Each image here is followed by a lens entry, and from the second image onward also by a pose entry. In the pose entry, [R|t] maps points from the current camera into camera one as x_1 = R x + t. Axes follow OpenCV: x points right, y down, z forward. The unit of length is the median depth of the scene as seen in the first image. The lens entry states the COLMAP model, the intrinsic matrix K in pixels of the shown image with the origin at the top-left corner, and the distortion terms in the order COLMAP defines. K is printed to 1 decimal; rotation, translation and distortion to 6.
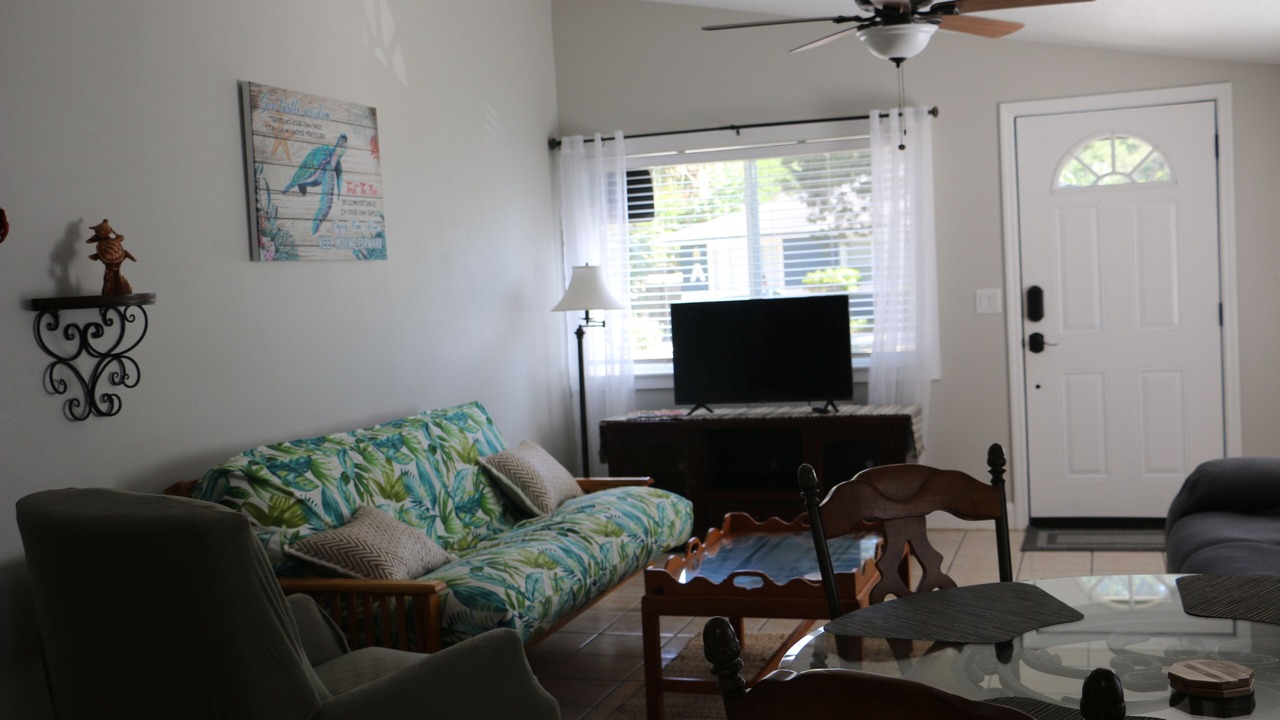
lens RADIAL K [[1439.8, 0, 640.0], [0, 1439.8, 360.0], [0, 0, 1]] dist [-0.069232, 0.333261]
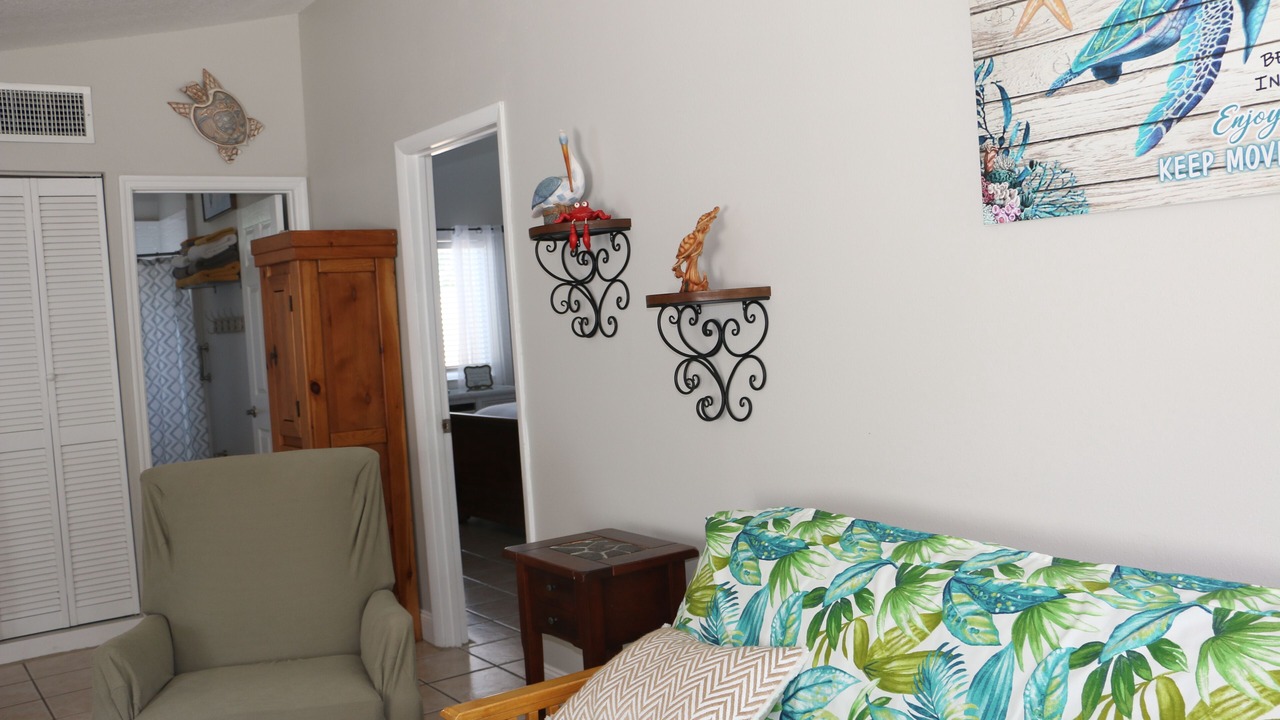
lens RADIAL K [[1181.3, 0, 640.0], [0, 1181.3, 360.0], [0, 0, 1]] dist [-0.077093, 0.015277]
pose [[-0.601119, 0.130662, -0.788406, 0.199918], [0.051160, 0.990812, 0.125200, -0.076324], [0.797521, 0.034925, -0.602280, 1.100661]]
